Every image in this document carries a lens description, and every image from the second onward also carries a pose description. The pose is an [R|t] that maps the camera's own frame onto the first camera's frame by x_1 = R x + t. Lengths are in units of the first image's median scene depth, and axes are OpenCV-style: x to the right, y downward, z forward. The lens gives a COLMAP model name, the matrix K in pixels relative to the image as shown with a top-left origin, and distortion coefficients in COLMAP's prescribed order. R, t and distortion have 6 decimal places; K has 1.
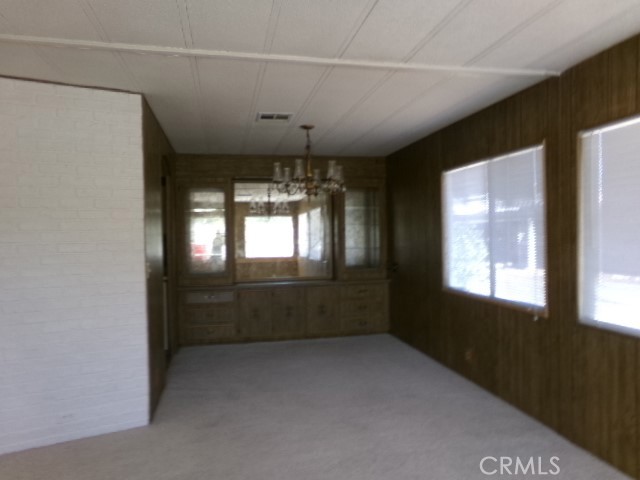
lens RADIAL K [[444.0, 0, 317.9], [0, 444.0, 243.1], [0, 0, 1]] dist [-0.074591, 0.111064]
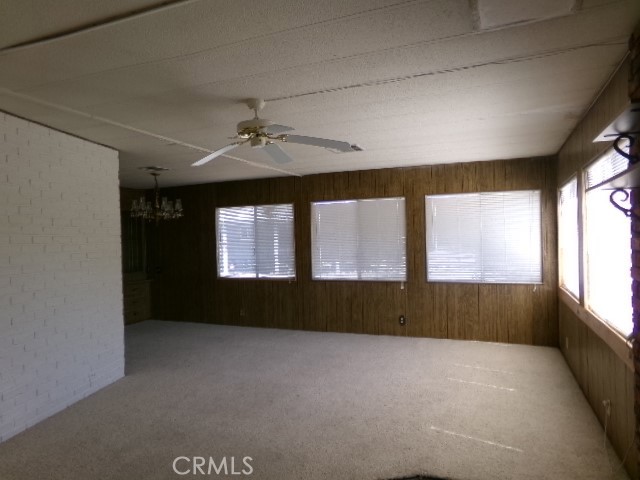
lens RADIAL K [[444.0, 0, 317.9], [0, 444.0, 243.1], [0, 0, 1]] dist [-0.074591, 0.111064]
pose [[0.566948, -0.005139, 0.823737, -1.219982], [0.031817, 0.999371, -0.015664, 0.013467], [-0.823139, 0.035090, 0.566755, -0.365312]]
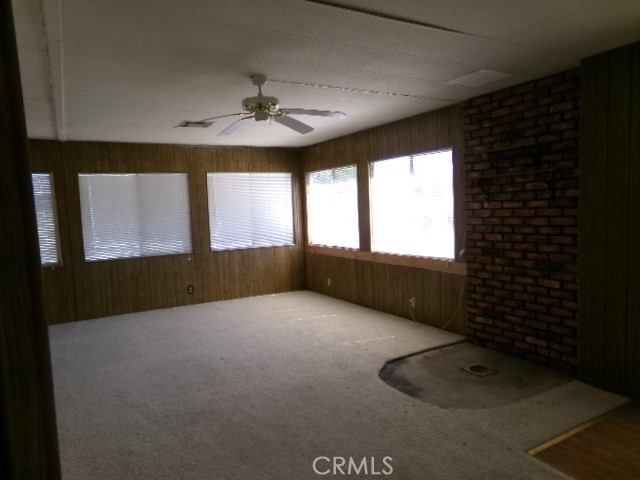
lens RADIAL K [[444.0, 0, 317.9], [0, 444.0, 243.1], [0, 0, 1]] dist [-0.074591, 0.111064]
pose [[-0.304915, -0.052814, 0.950914, -1.545824], [0.066820, 0.994814, 0.076679, -0.001428], [-0.950033, 0.086920, -0.299805, 0.489463]]
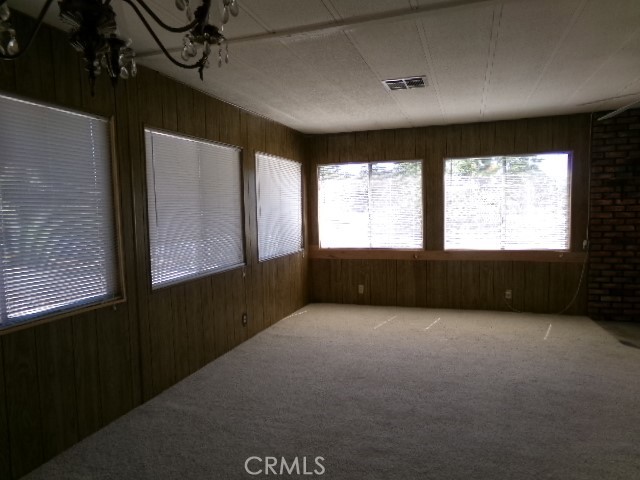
lens RADIAL K [[444.0, 0, 317.9], [0, 444.0, 243.1], [0, 0, 1]] dist [-0.074591, 0.111064]
pose [[-0.854418, -0.009127, 0.519507, -0.335057], [0.047357, 0.994316, 0.095355, -0.034218], [-0.517424, 0.106076, -0.849129, 1.529025]]
